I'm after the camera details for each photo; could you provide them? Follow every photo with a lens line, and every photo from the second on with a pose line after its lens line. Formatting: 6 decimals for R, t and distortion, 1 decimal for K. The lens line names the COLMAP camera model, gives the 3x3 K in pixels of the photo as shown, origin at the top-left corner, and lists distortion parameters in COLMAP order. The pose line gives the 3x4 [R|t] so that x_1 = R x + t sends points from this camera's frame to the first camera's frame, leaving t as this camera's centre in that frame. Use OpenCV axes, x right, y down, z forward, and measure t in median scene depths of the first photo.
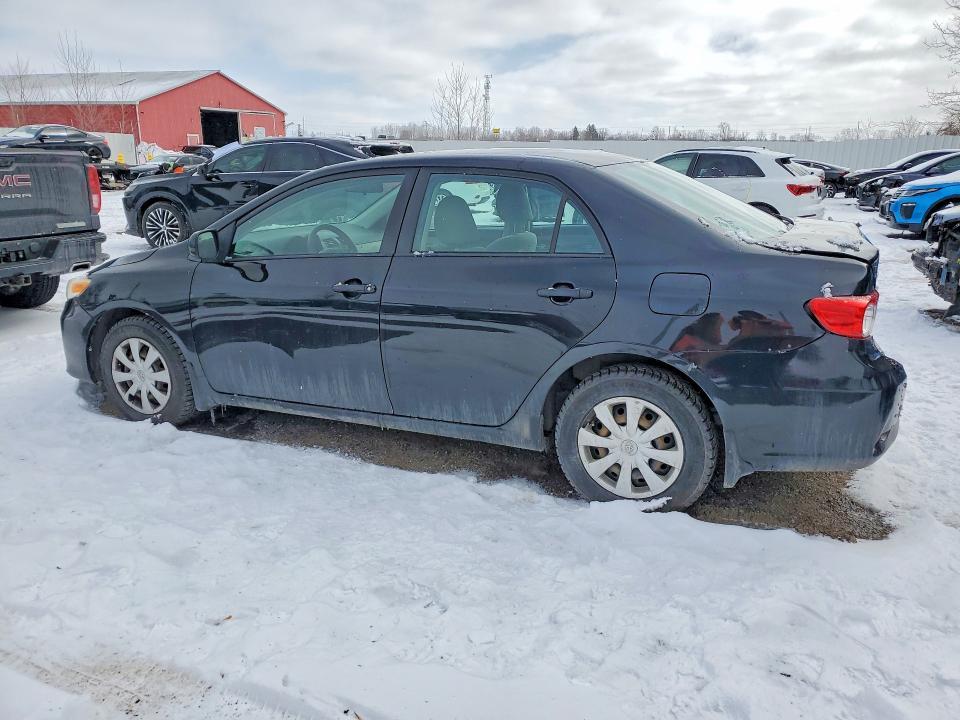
lens RADIAL K [[735.7, 0, 496.5], [0, 735.7, 355.3], [0, 0, 1]] dist [0.120301, -0.228126]
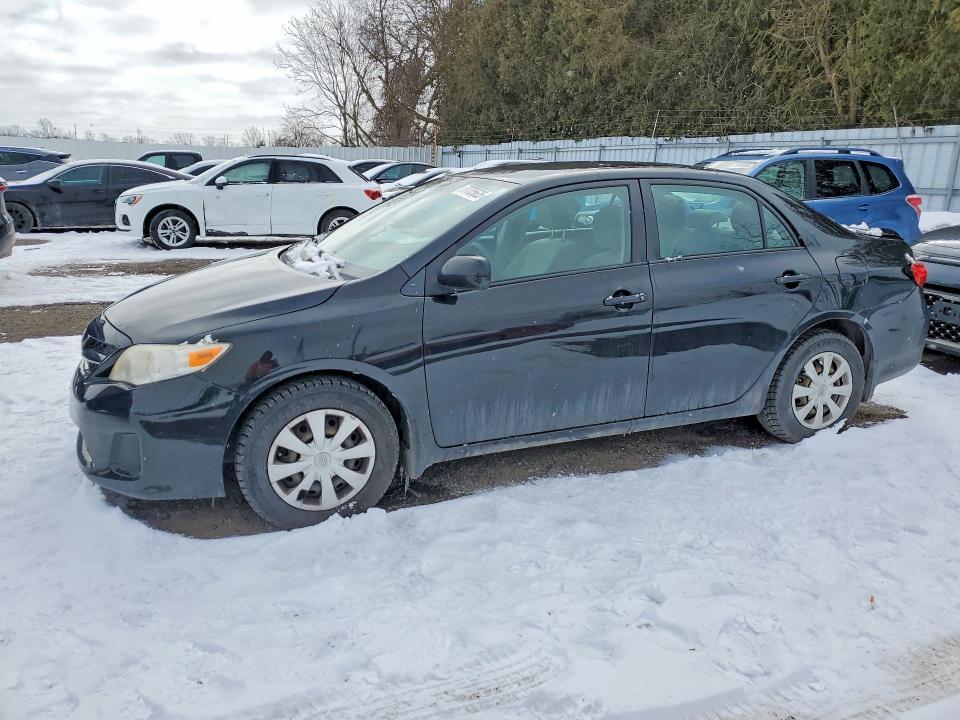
lens RADIAL K [[735.7, 0, 496.5], [0, 735.7, 355.3], [0, 0, 1]] dist [0.120301, -0.228126]
pose [[0.660133, -0.161769, 0.733523, -0.896140], [0.162620, 0.984153, 0.070692, -0.097592], [-0.733335, 0.072619, 0.675978, 0.389632]]
